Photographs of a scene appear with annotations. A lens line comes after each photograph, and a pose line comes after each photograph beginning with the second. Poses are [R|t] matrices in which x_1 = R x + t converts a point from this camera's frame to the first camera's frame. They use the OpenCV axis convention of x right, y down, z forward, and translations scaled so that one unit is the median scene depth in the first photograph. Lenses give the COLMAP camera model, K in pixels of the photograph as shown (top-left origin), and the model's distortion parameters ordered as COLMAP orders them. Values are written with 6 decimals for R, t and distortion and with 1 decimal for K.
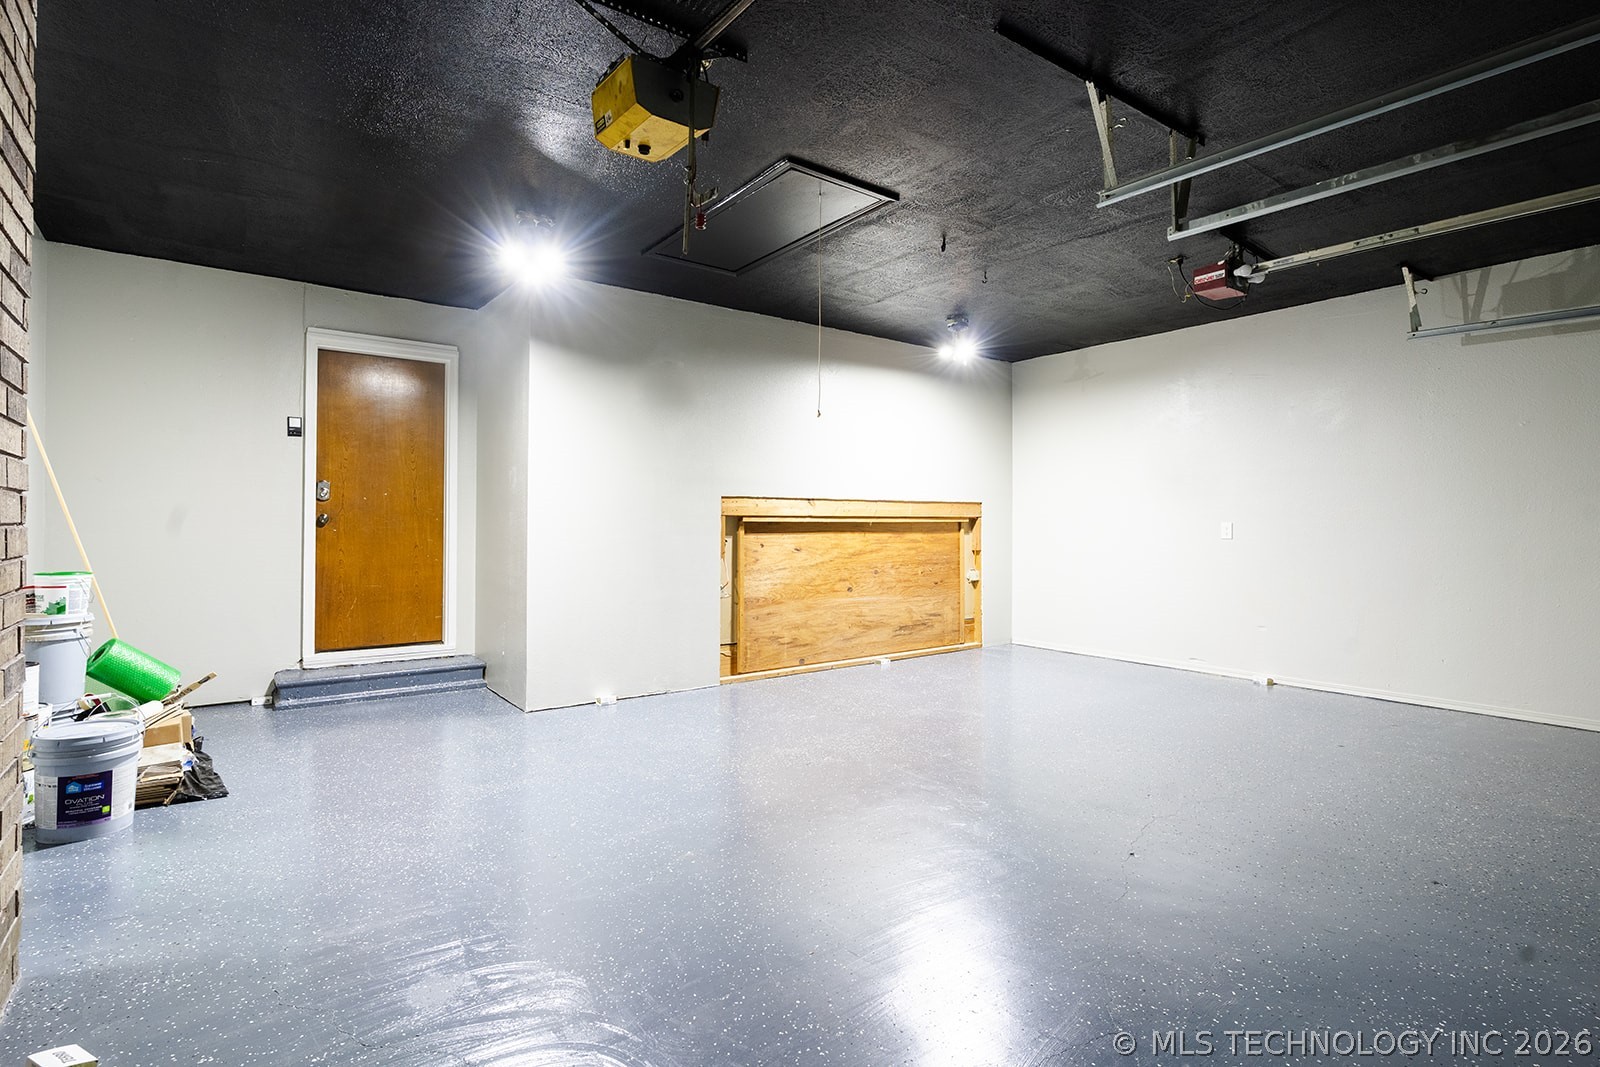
lens RADIAL K [[772.1, 0, 800.0], [0, 772.1, 533.5], [0, 0, 1]] dist [-0.000845, -0.000058]
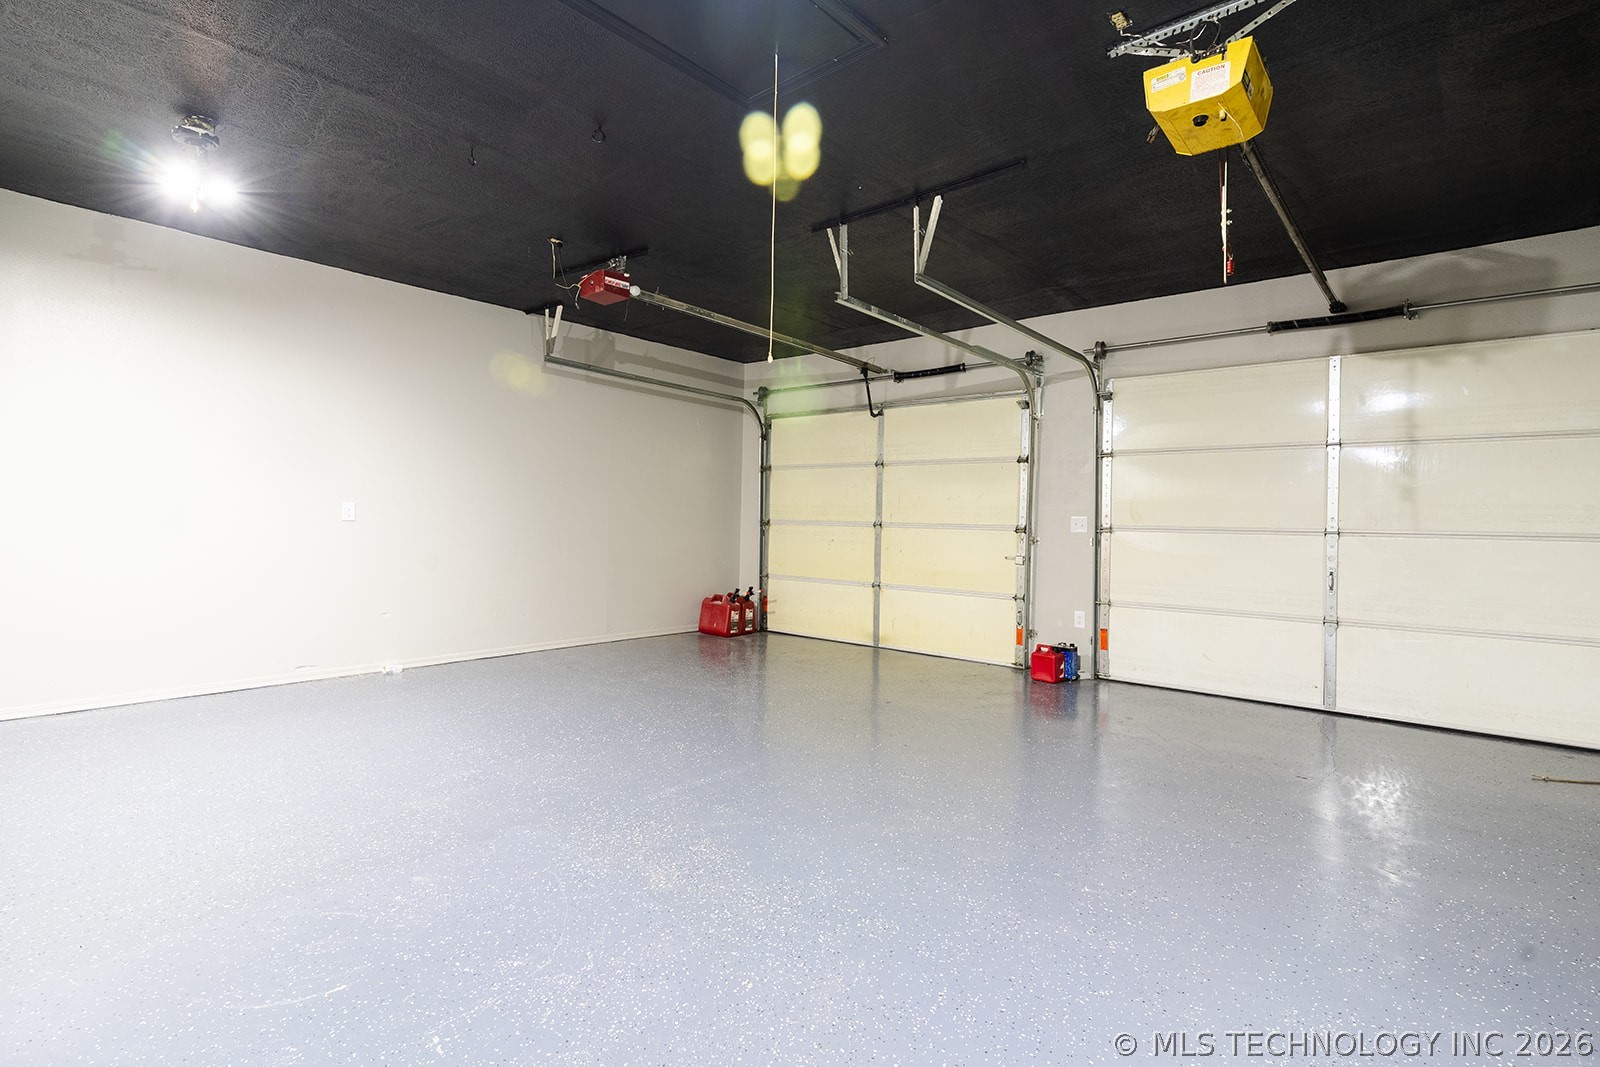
lens RADIAL K [[772.1, 0, 800.0], [0, 772.1, 533.5], [0, 0, 1]] dist [-0.000845, -0.000058]
pose [[-0.206459, -0.024959, 0.978137, -0.621456], [-0.012168, 0.999663, 0.022940, -0.007531], [-0.978380, -0.007166, -0.206693, 1.004992]]
